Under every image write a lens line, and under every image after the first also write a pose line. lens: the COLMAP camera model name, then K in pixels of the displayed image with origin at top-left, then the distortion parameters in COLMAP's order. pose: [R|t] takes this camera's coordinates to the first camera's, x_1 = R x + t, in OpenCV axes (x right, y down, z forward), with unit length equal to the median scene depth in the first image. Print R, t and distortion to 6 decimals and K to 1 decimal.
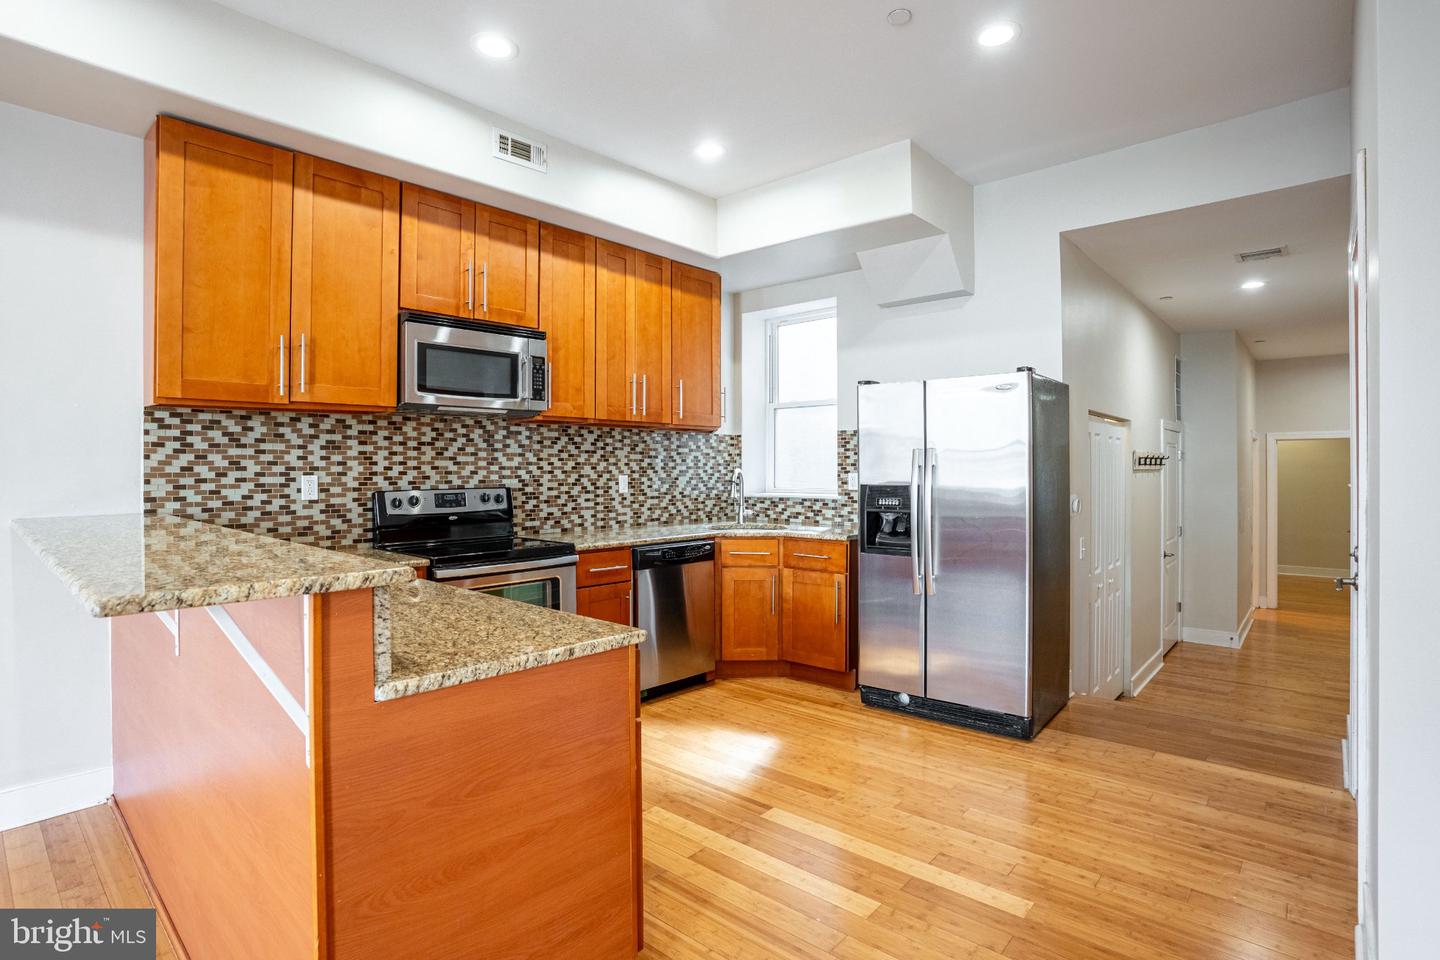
lens RADIAL K [[722.4, 0, 717.1], [0, 722.4, 467.3], [0, 0, 1]] dist [-0.085192, 0.042041]
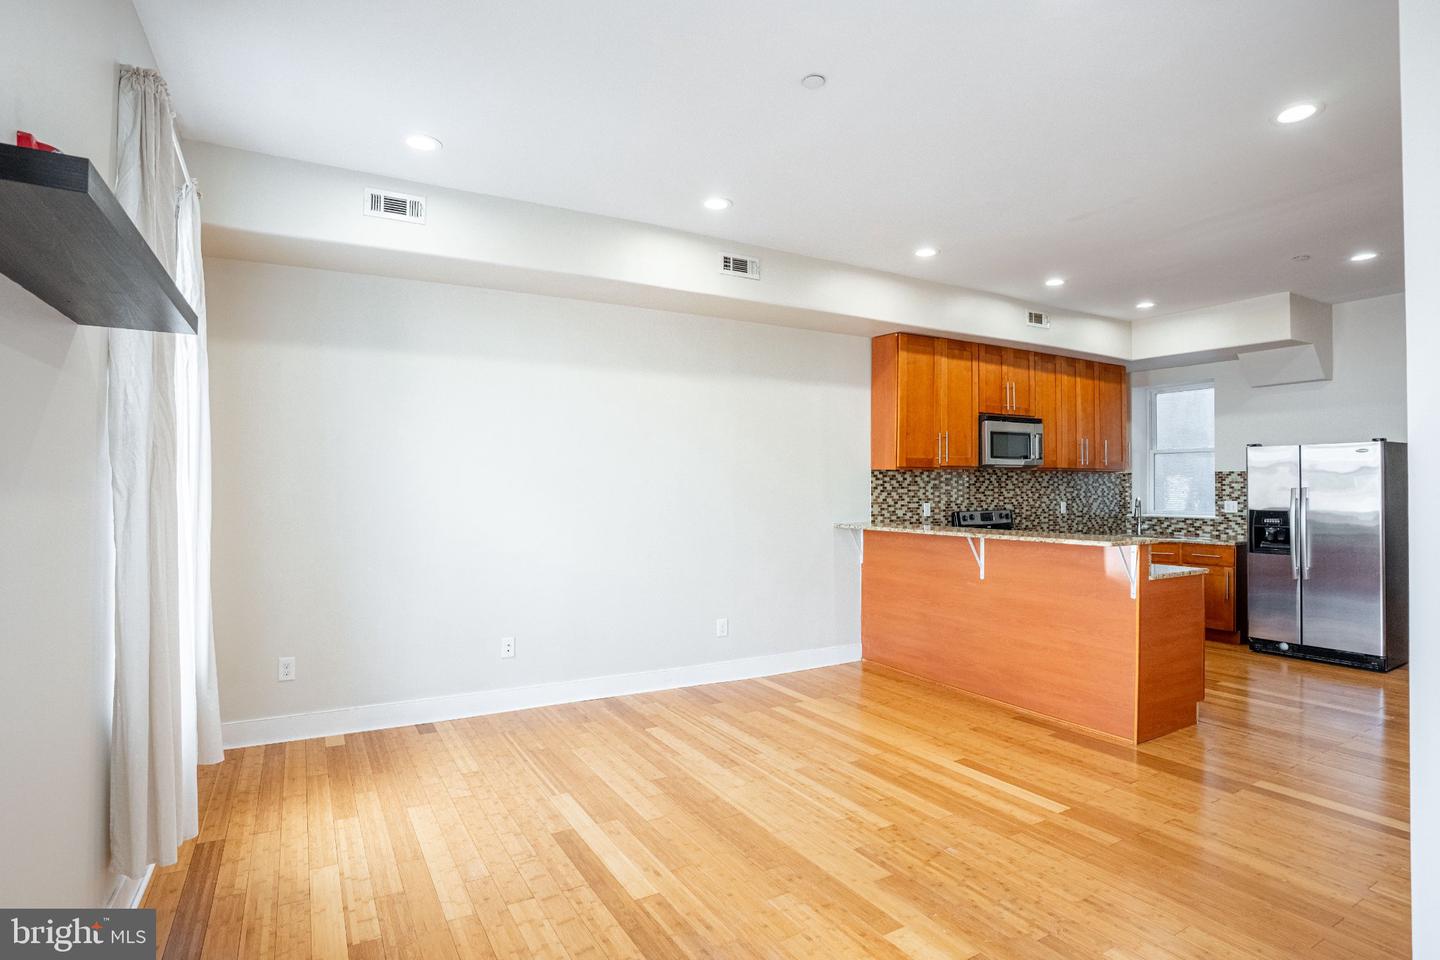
lens RADIAL K [[729.4, 0, 720.0], [0, 729.4, 480.0], [0, 0, 1]] dist [-0.082803, 0.041397]
pose [[0.948208, -0.002031, -0.317643, -0.453602], [-0.000244, 0.999975, -0.007121, -0.033027], [0.317649, 0.006829, 0.948184, -0.924575]]
